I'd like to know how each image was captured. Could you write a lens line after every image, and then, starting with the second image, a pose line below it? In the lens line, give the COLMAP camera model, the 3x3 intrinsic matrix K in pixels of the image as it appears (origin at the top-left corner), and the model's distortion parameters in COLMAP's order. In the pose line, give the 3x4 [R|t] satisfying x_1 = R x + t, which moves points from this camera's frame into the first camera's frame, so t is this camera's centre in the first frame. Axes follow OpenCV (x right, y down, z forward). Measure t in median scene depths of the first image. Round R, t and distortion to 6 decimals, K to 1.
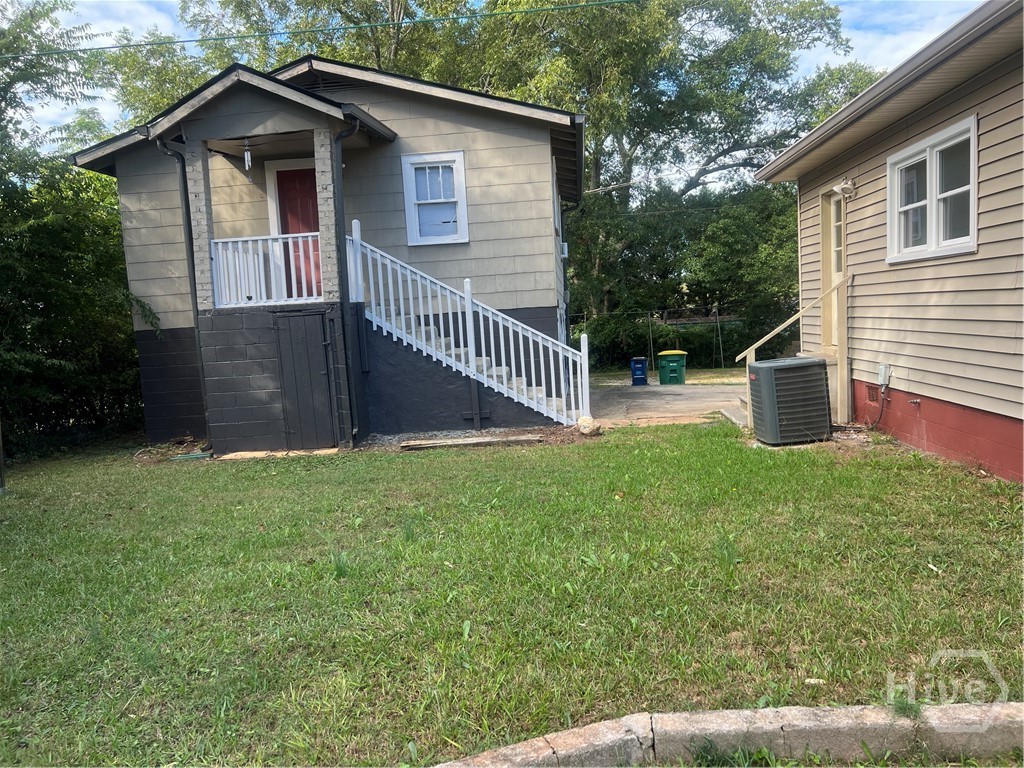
lens RADIAL K [[769.9, 0, 513.5], [0, 769.9, 386.5], [0, 0, 1]] dist [0.037702, -0.036116]
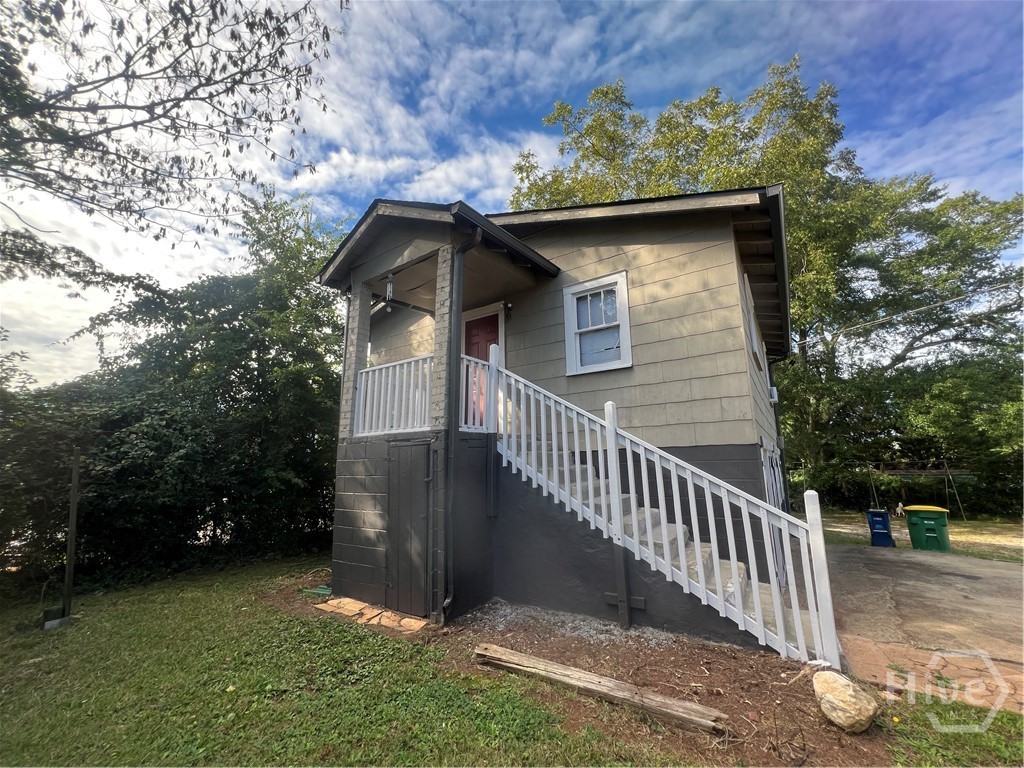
lens RADIAL K [[412.7, 0, 507.2], [0, 412.7, 386.3], [0, 0, 1]] dist [-0.009157, 0.003660]
pose [[0.866629, -0.050218, -0.496419, 0.047285], [-0.081538, 0.967293, -0.240198, -0.046060], [0.492245, 0.248640, 0.834190, 0.559719]]
